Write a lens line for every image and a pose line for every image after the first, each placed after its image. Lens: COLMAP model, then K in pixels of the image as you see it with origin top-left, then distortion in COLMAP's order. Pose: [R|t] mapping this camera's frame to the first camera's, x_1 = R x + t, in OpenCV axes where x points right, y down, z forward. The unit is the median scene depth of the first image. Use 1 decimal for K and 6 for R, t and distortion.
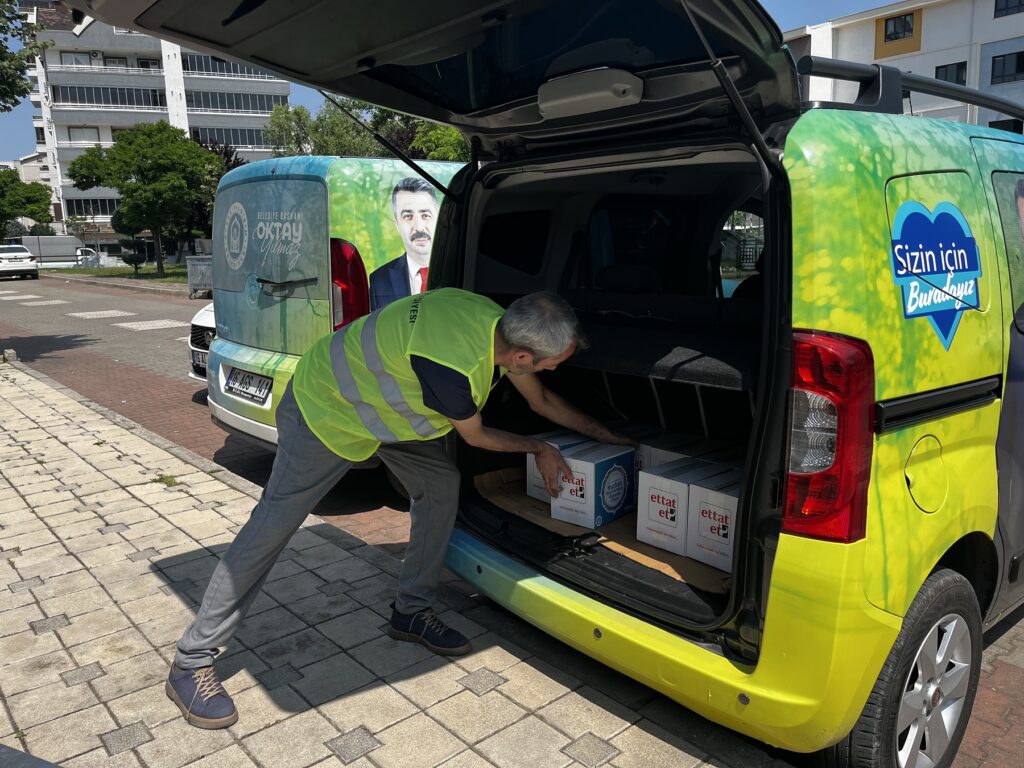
lens RADIAL K [[790.9, 0, 506.4], [0, 790.9, 378.7], [0, 0, 1]] dist [0.064759, -0.089802]
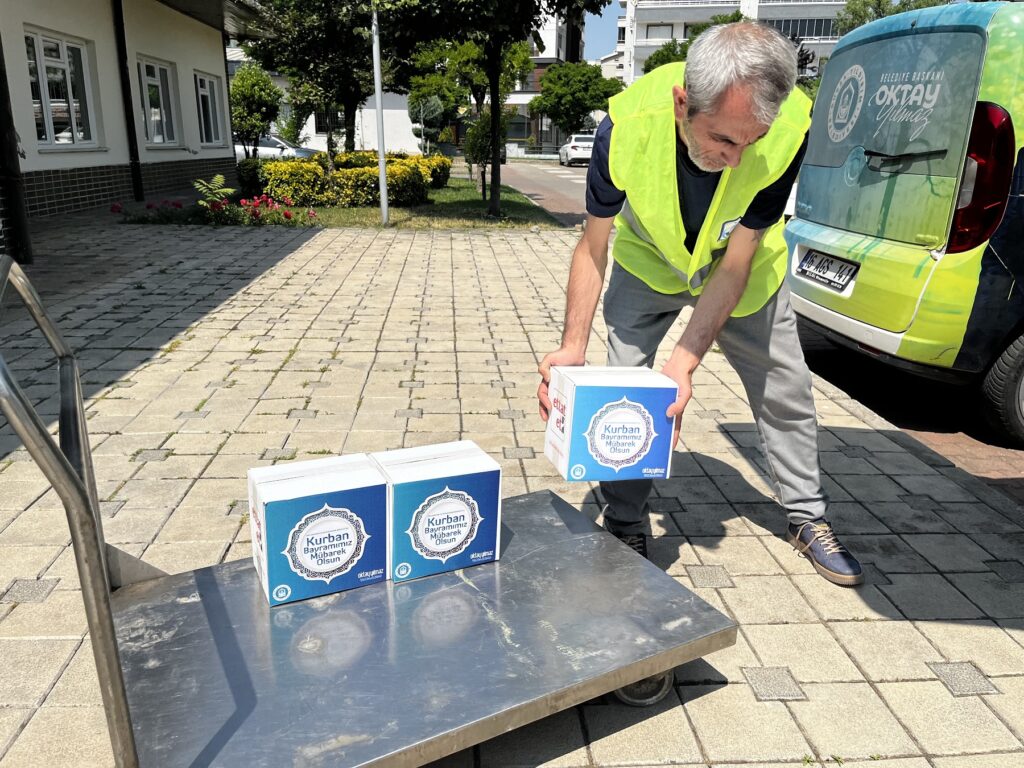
lens RADIAL K [[790.9, 0, 508.9], [0, 790.9, 377.5], [0, 0, 1]] dist [0.064759, -0.089802]
pose [[0.804104, 0.210194, -0.556090, -0.086187], [-0.145345, 0.976530, 0.158945, 0.040737], [0.576448, -0.046983, 0.815782, 0.023952]]
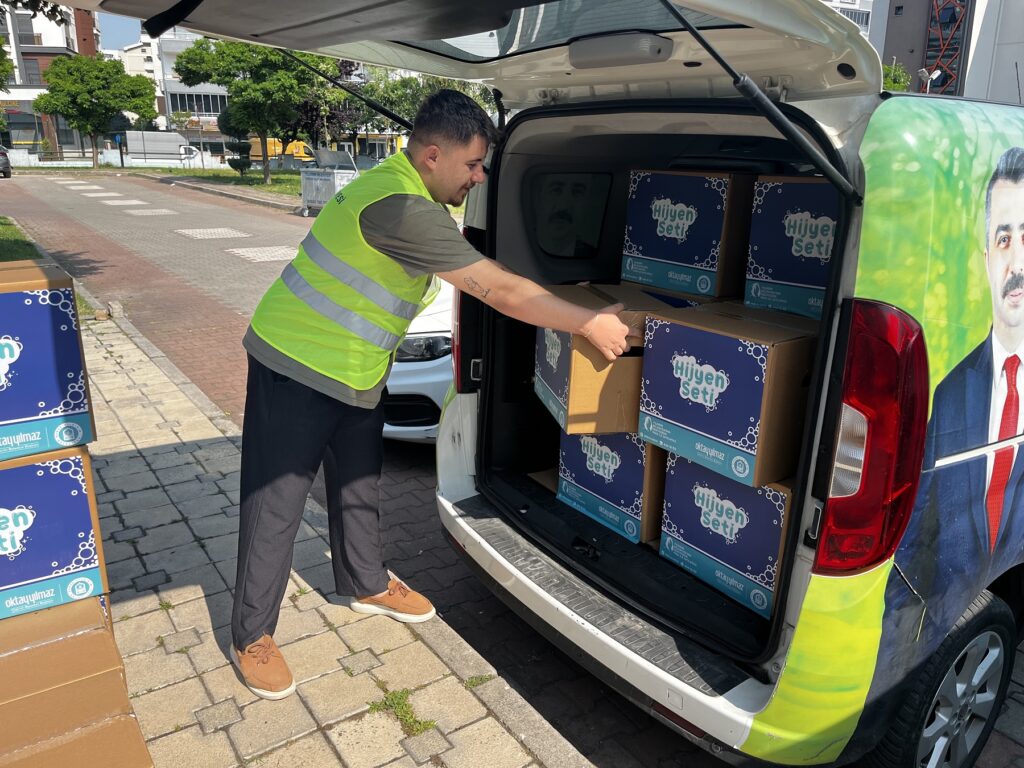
lens RADIAL K [[790.9, 0, 529.2], [0, 790.9, 380.5], [0, 0, 1]] dist [0.064759, -0.089802]
pose [[0.995077, 0.066776, -0.073225, -0.341109], [-0.058512, 0.992239, 0.109721, -0.162671], [0.079983, -0.104897, 0.991261, 0.548504]]
